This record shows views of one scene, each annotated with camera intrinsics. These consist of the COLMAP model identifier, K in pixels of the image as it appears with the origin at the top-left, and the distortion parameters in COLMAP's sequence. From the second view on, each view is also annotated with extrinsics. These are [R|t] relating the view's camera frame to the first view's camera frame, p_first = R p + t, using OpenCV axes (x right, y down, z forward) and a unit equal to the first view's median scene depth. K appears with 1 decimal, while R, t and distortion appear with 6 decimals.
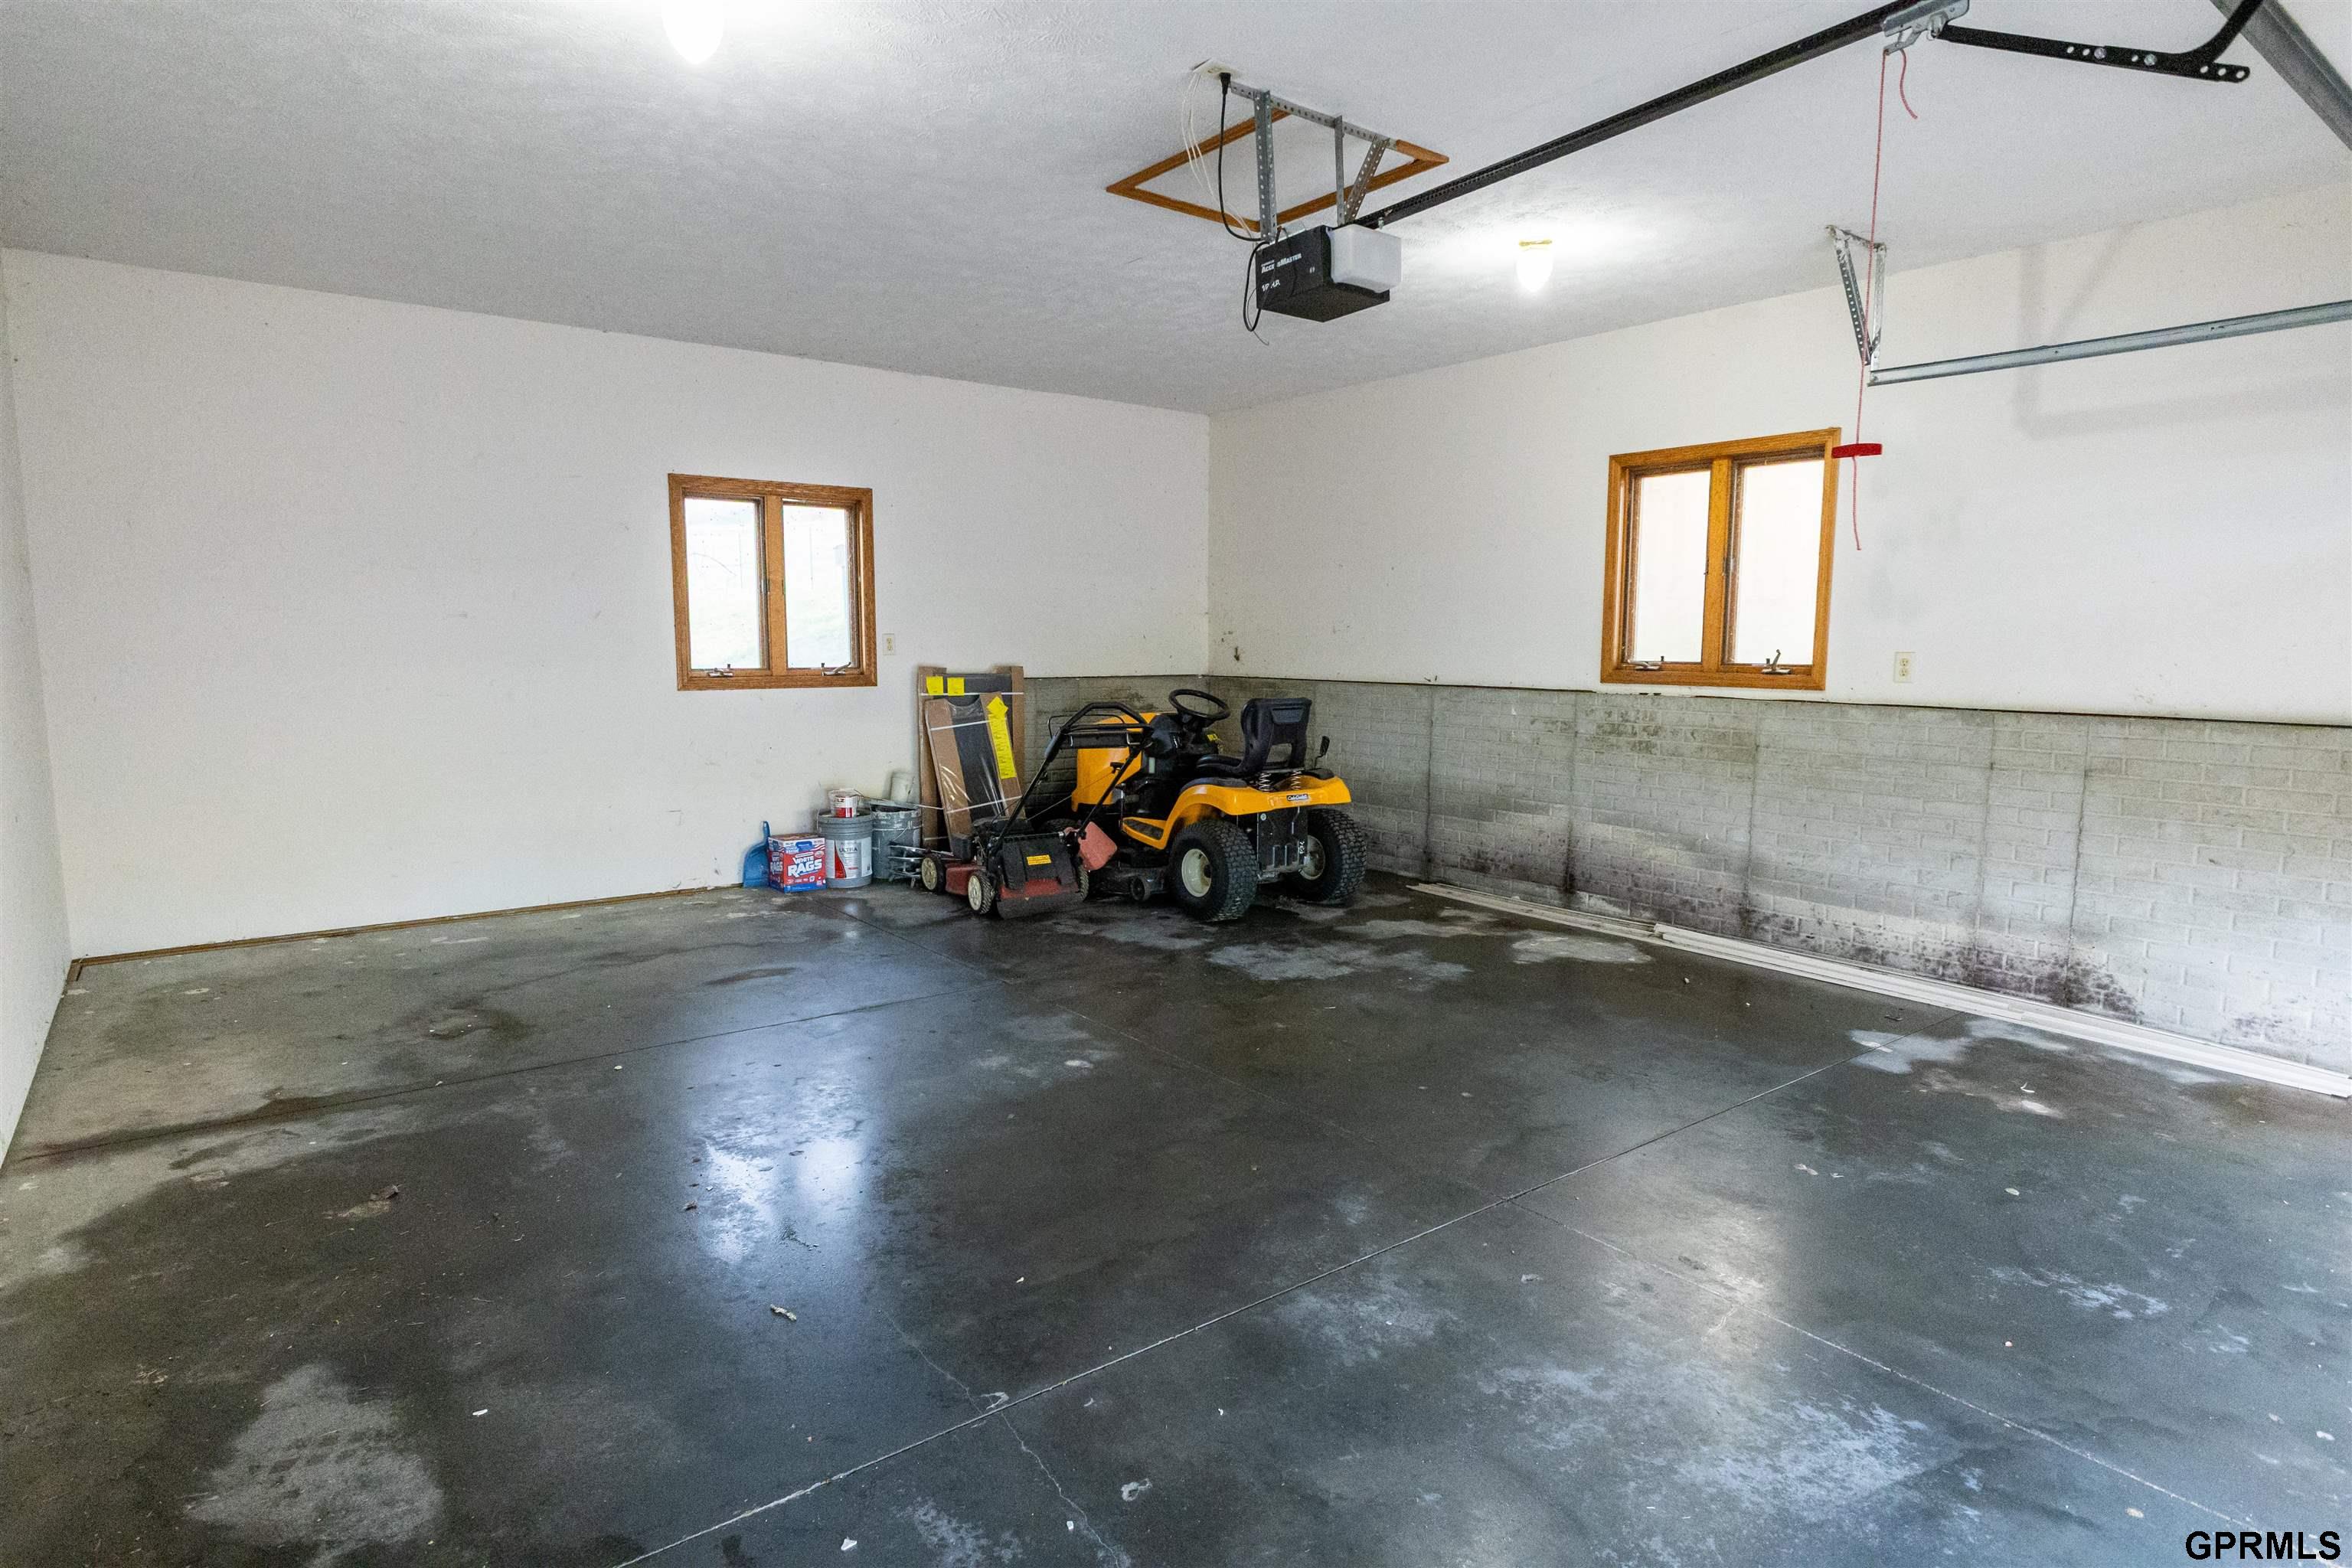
lens RADIAL K [[1277.7, 0, 1175.7], [0, 1277.7, 784.6], [0, 0, 1]] dist [-0.006986, 0.000712]
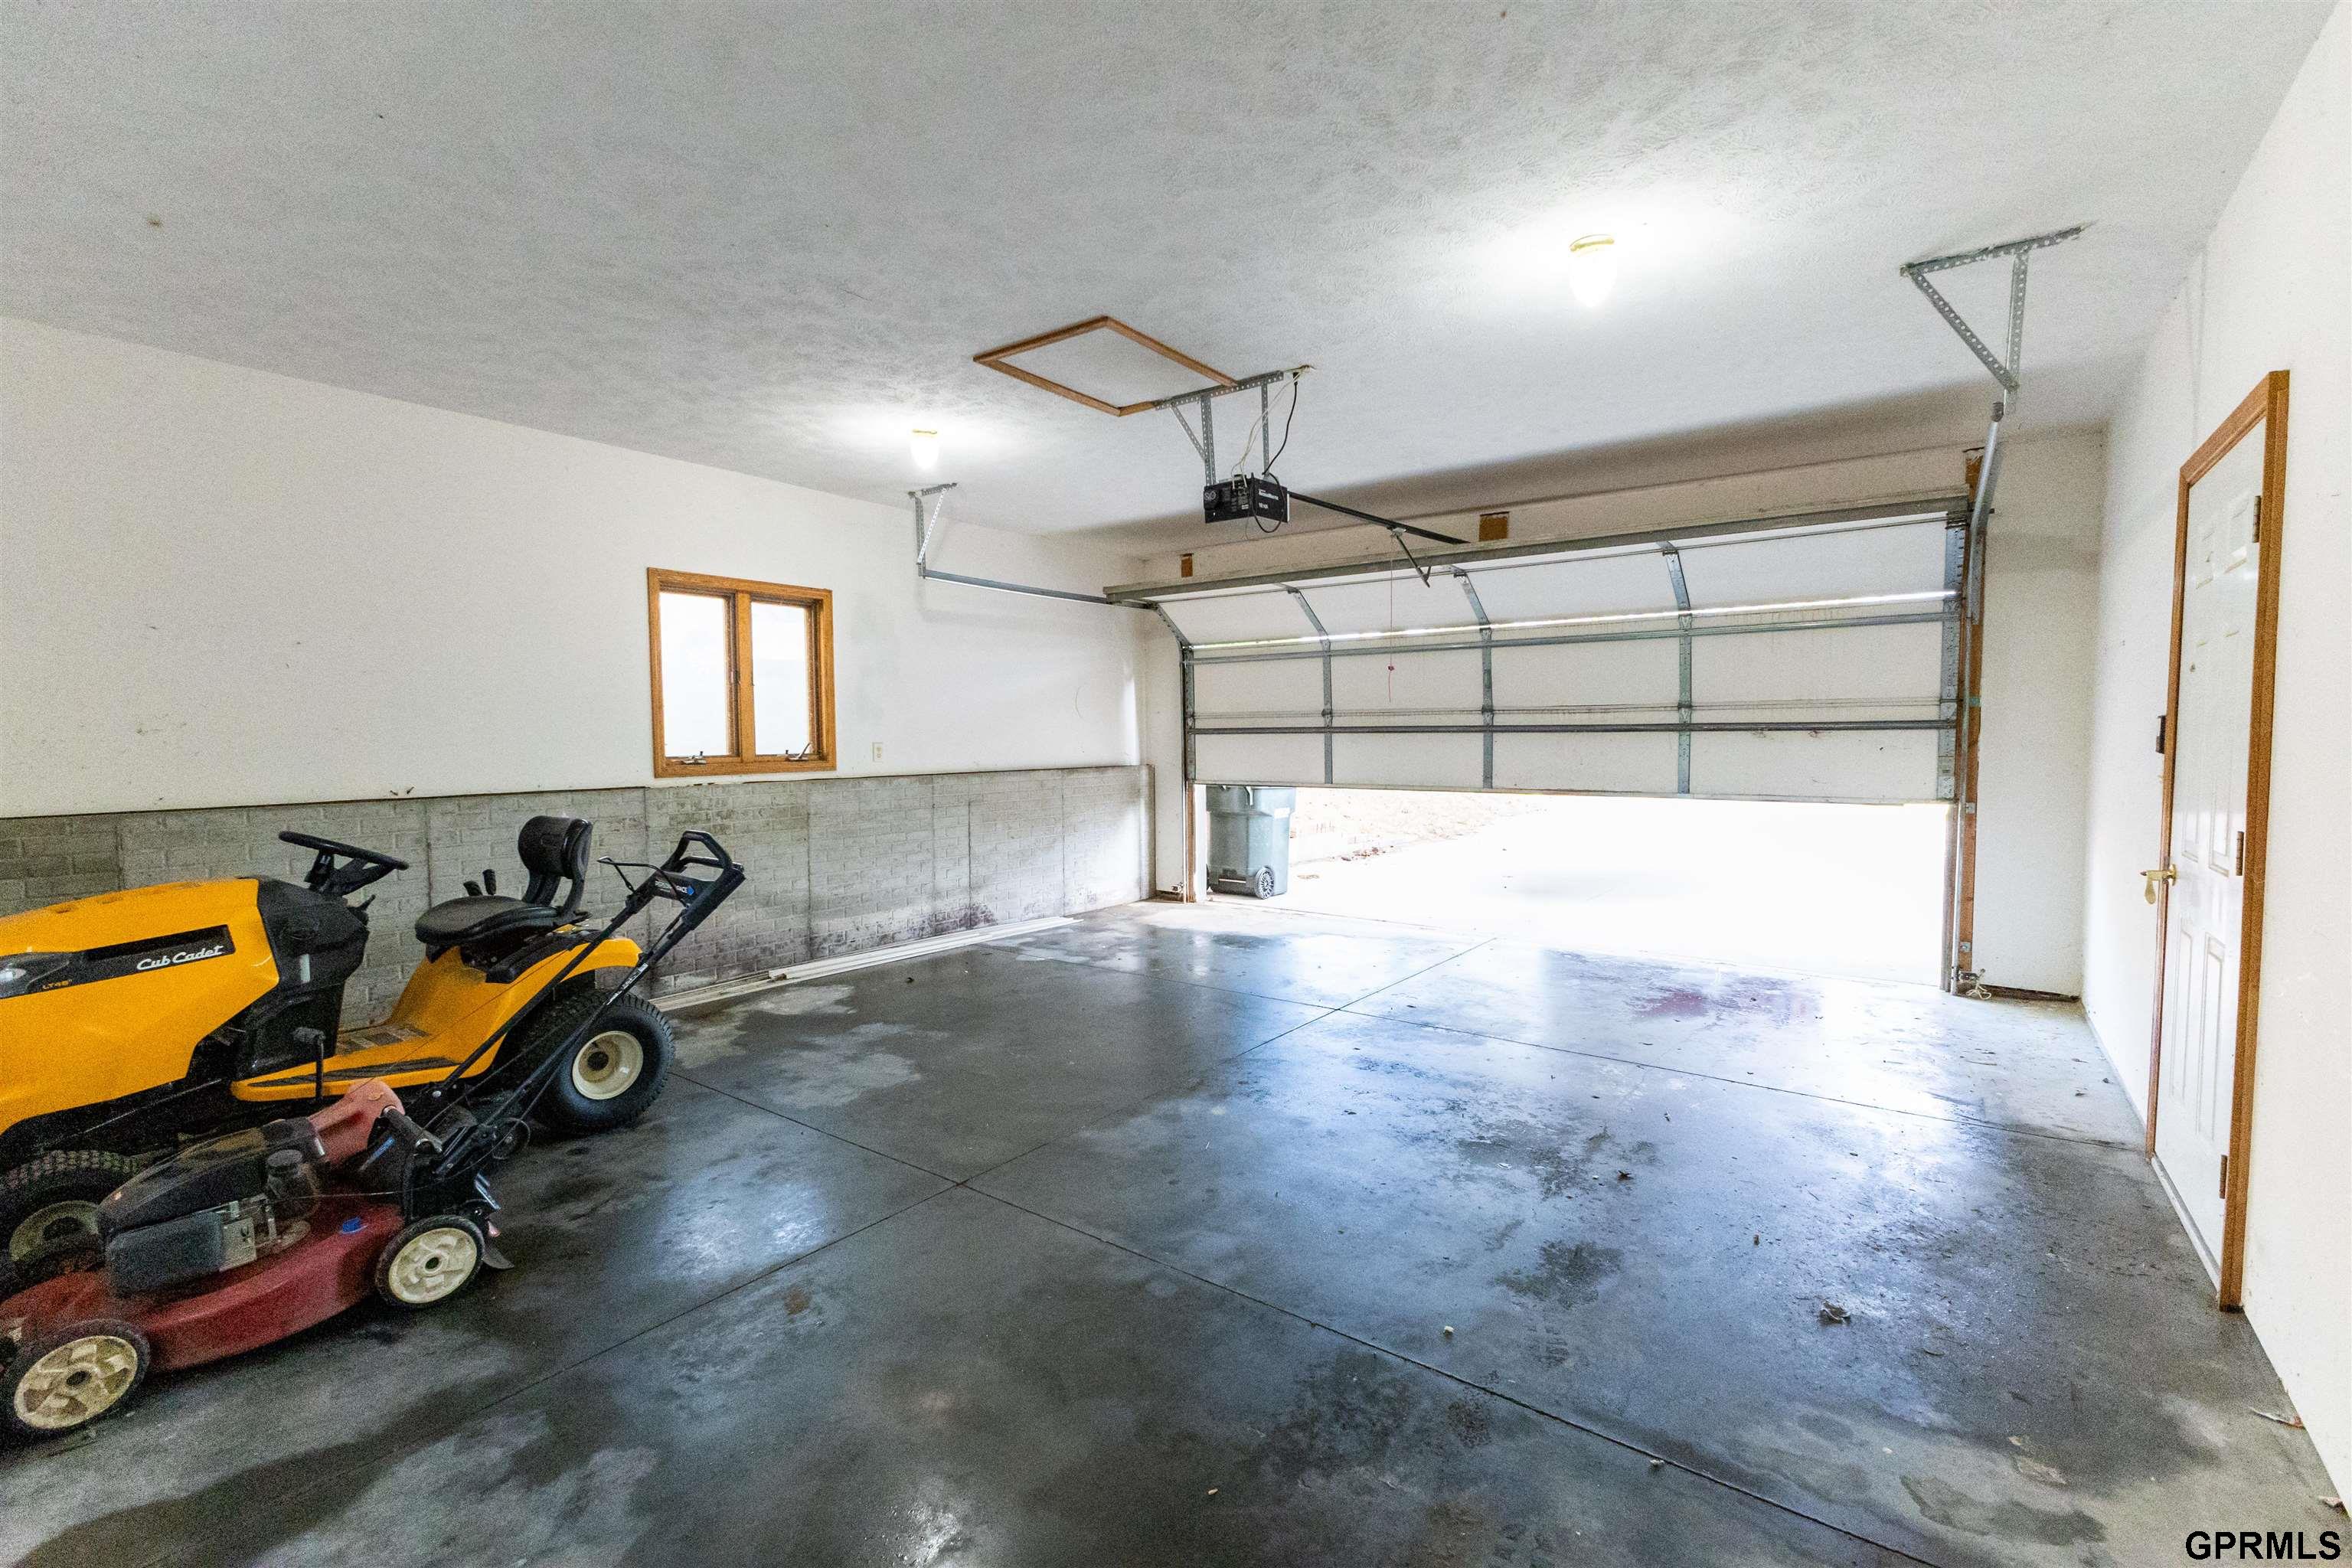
lens RADIAL K [[1014.8, 0, 1173.8], [0, 1014.8, 786.8], [0, 0, 1]] dist [0.008449, -0.000378]
pose [[-0.268584, -0.056541, 0.961595, -0.694494], [0.115315, 0.989209, 0.090373, -0.115024], [-0.956329, 0.135159, -0.259166, 0.934046]]
